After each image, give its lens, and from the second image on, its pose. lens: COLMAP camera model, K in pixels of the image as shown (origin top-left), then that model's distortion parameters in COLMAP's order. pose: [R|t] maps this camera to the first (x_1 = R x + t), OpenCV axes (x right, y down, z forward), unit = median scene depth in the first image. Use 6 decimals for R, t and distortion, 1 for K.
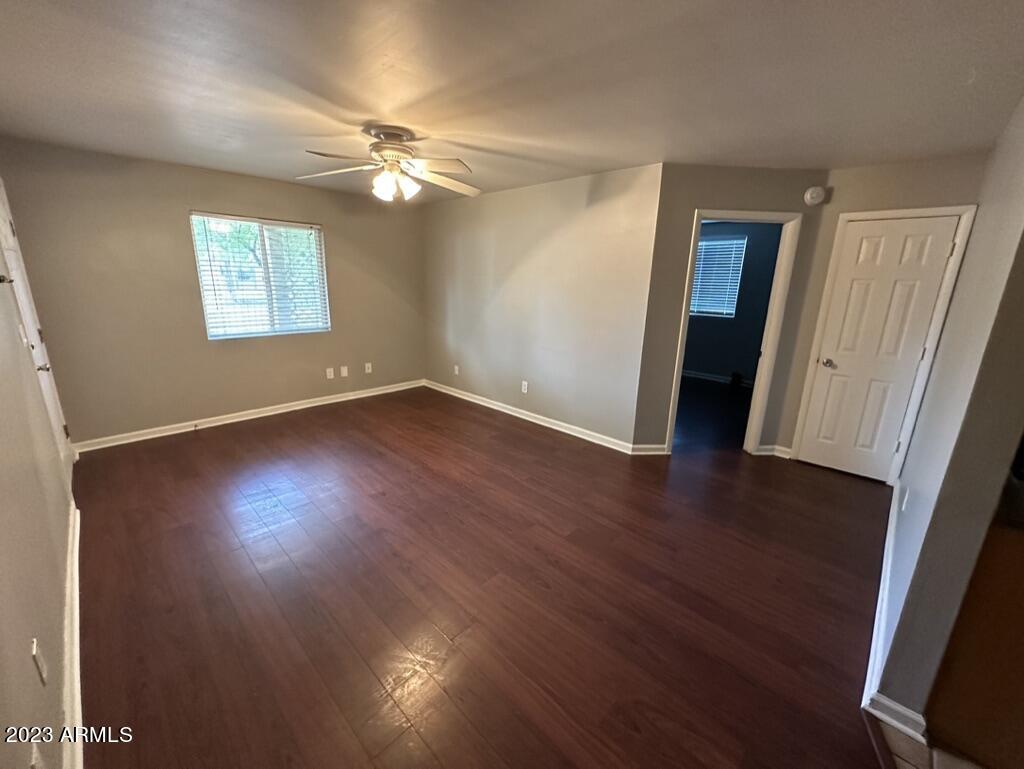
lens RADIAL K [[408.9, 0, 508.5], [0, 408.9, 382.5], [0, 0, 1]] dist [0.001451, -0.000189]
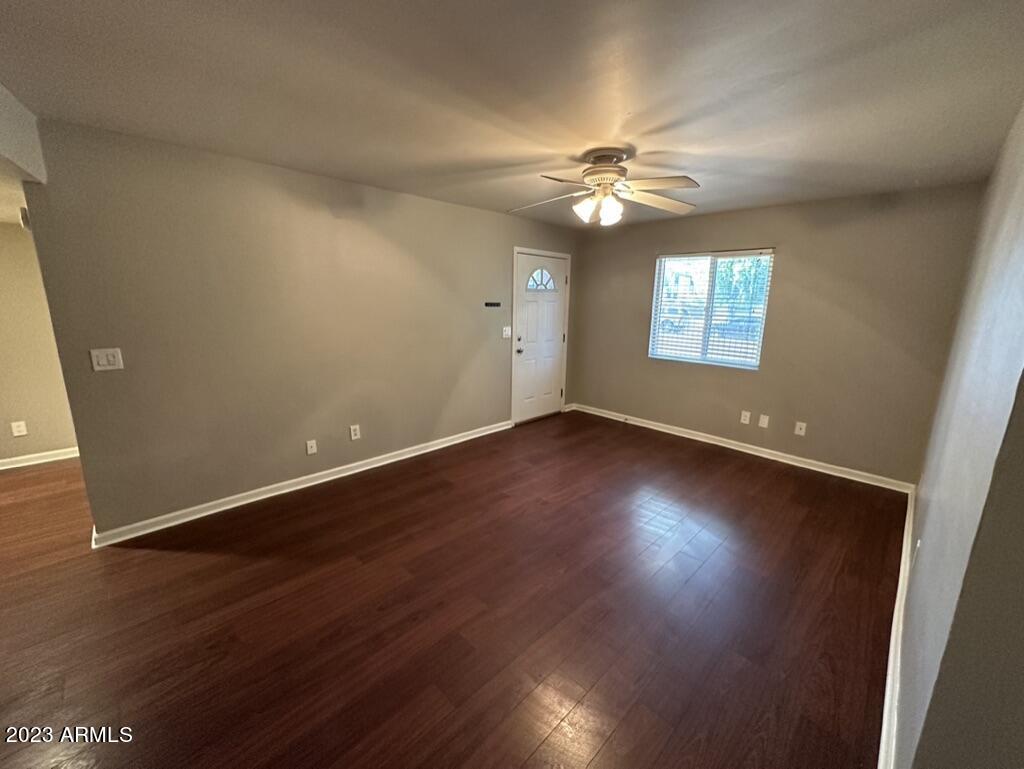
lens RADIAL K [[408.9, 0, 517.2], [0, 408.9, 386.0], [0, 0, 1]] dist [0.001451, -0.000189]
pose [[-0.002076, 0.190528, -0.981680, 0.452703], [-0.267245, 0.945871, 0.184143, -0.130044], [0.963627, 0.262731, 0.048954, 0.531988]]
